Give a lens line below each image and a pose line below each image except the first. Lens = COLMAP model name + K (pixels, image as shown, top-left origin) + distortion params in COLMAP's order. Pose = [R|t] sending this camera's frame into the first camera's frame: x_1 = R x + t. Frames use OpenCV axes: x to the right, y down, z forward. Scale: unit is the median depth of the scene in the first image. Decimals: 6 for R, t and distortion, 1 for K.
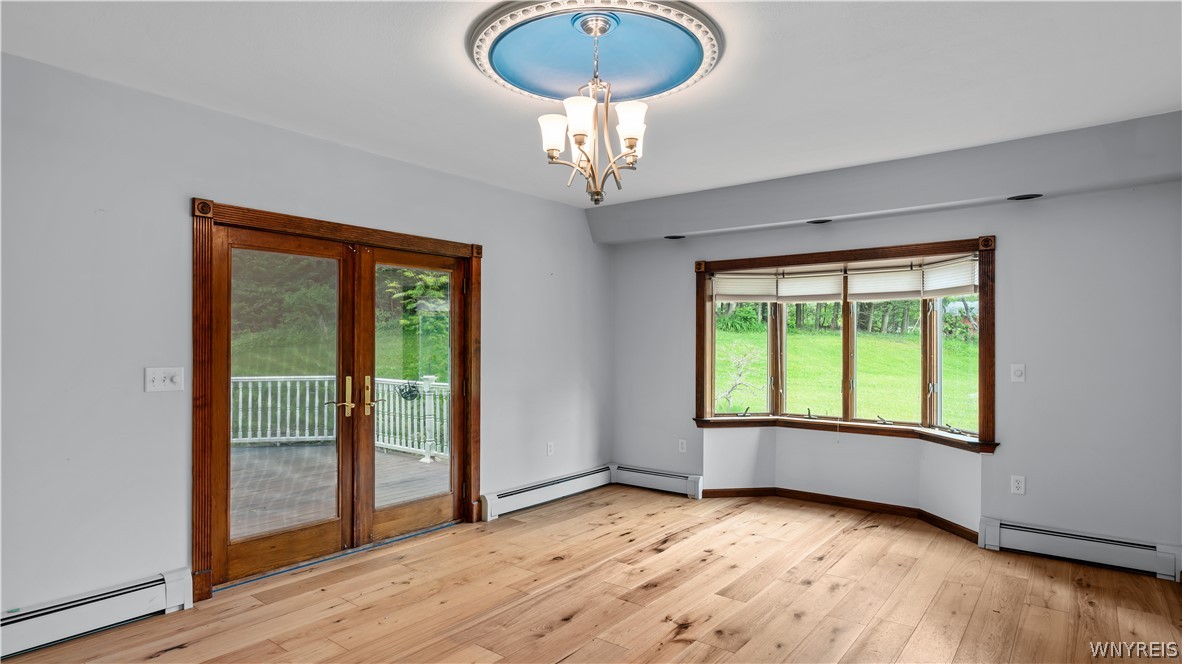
lens RADIAL K [[631.0, 0, 586.3], [0, 631.0, 338.0], [0, 0, 1]] dist [-0.012325, 0.006252]
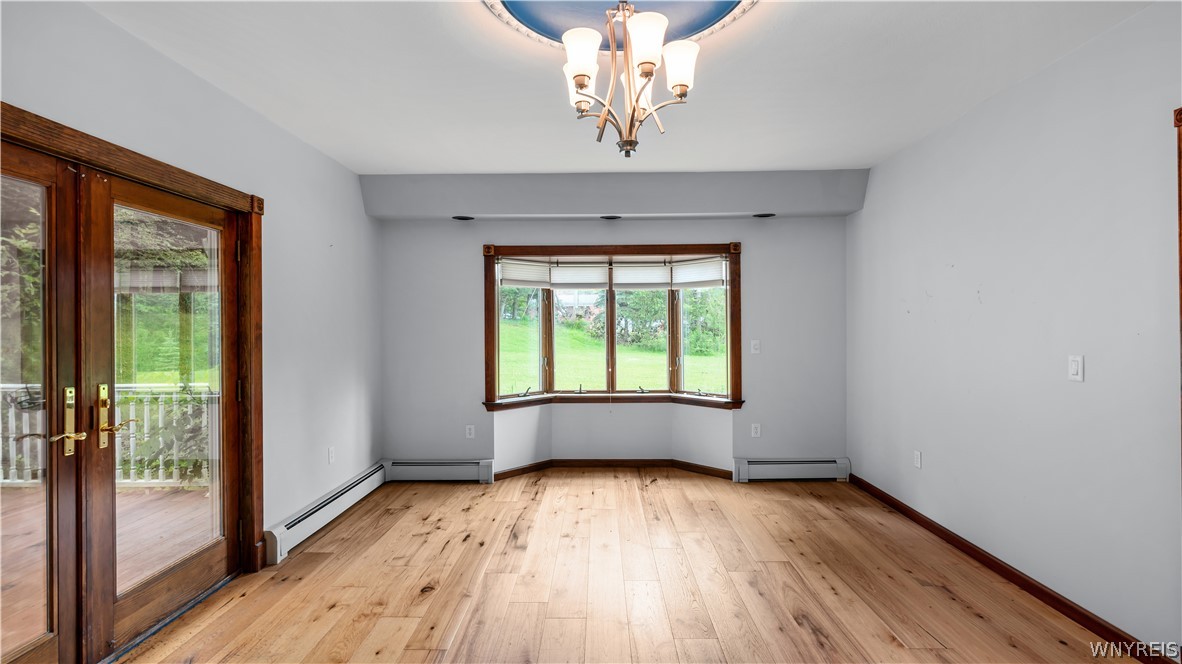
lens RADIAL K [[542.2, 0, 592.6], [0, 542.2, 325.4], [0, 0, 1]] dist [-0.014193, 0.005395]
pose [[0.793290, -0.006954, 0.608804, -0.263268], [0.004061, 0.999973, 0.006130, 0.001602], [-0.608830, -0.002390, 0.793297, 0.271099]]
